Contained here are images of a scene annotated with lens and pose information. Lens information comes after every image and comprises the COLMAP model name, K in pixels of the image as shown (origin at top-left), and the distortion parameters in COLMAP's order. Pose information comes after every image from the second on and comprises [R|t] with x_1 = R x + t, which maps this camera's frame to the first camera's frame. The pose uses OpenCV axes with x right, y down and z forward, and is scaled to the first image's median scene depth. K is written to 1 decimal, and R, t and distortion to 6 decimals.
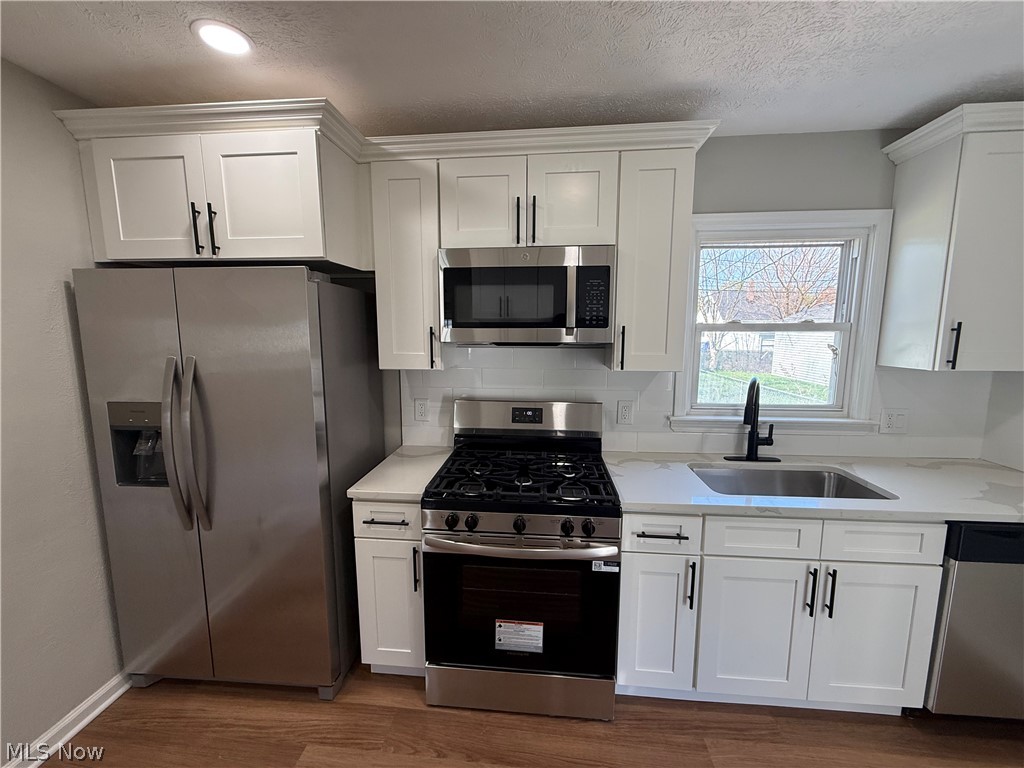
lens RADIAL K [[408.6, 0, 511.3], [0, 408.6, 383.7], [0, 0, 1]] dist [0.001137, -0.000441]
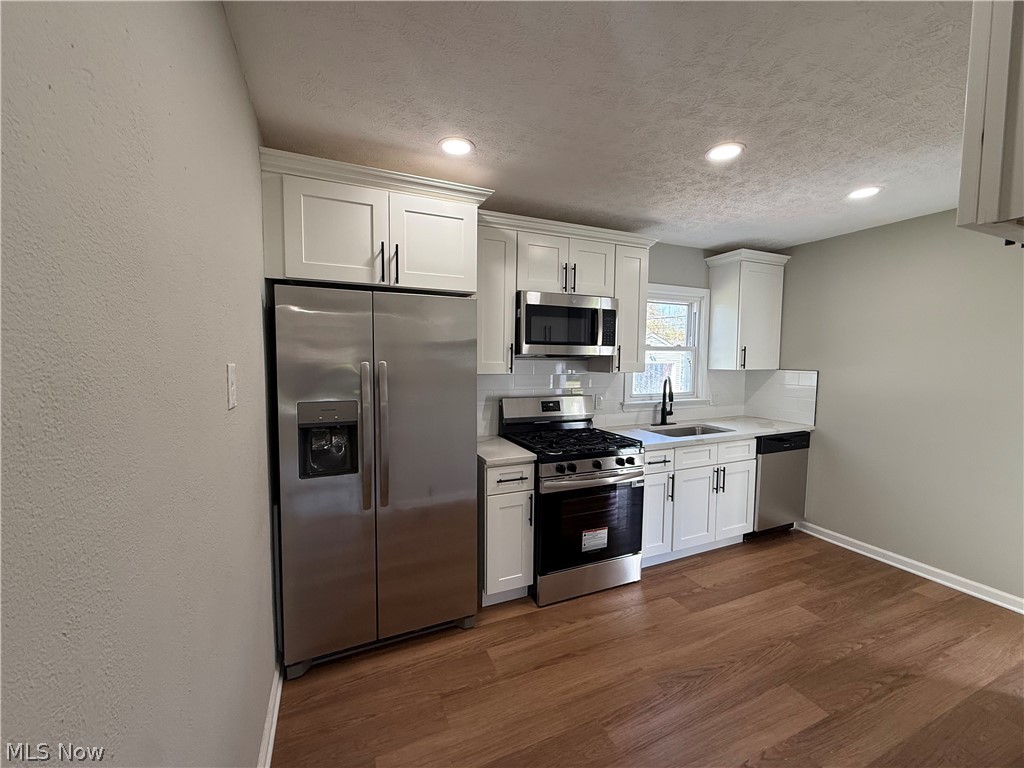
lens RADIAL K [[408.6, 0, 511.8], [0, 408.6, 383.4], [0, 0, 1]] dist [0.001137, -0.000441]
pose [[0.875160, -0.025109, 0.483182, -0.966612], [0.056744, 0.997087, -0.050962, 0.078210], [-0.480495, 0.072017, 0.874035, -0.254034]]
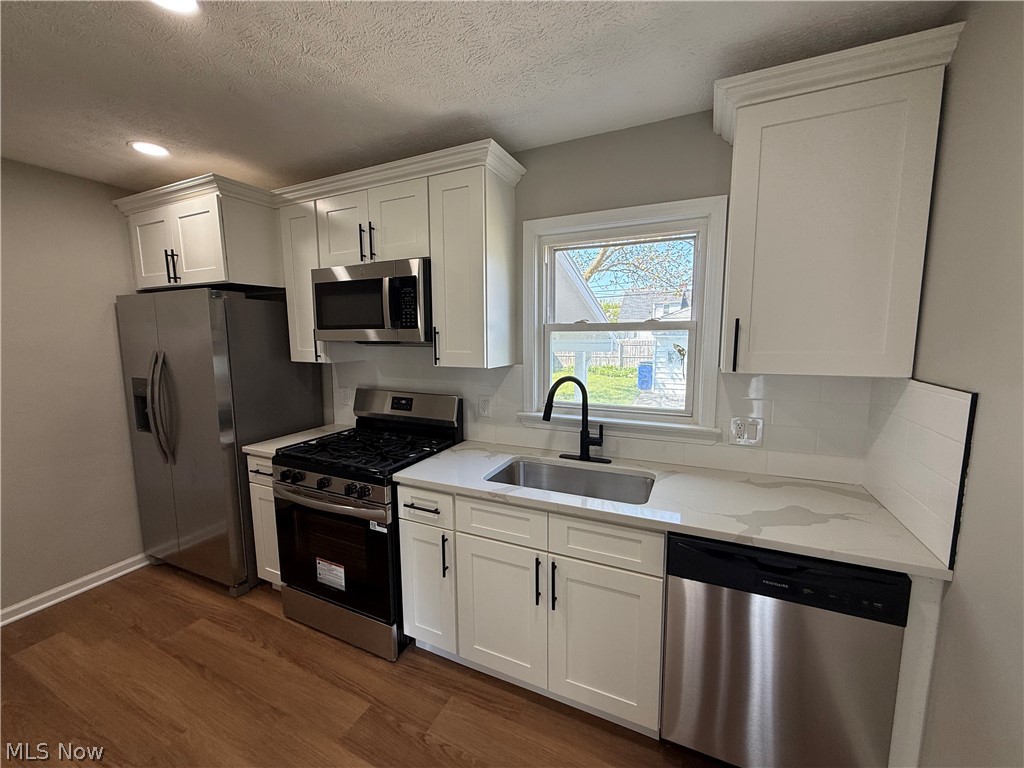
lens RADIAL K [[408.6, 0, 511.4], [0, 408.6, 384.9], [0, 0, 1]] dist [0.001137, -0.000441]
pose [[0.940745, 0.037760, -0.337006, 0.907478], [-0.040655, 0.999172, -0.001535, 0.015084], [0.336669, 0.015145, 0.941501, -0.005287]]
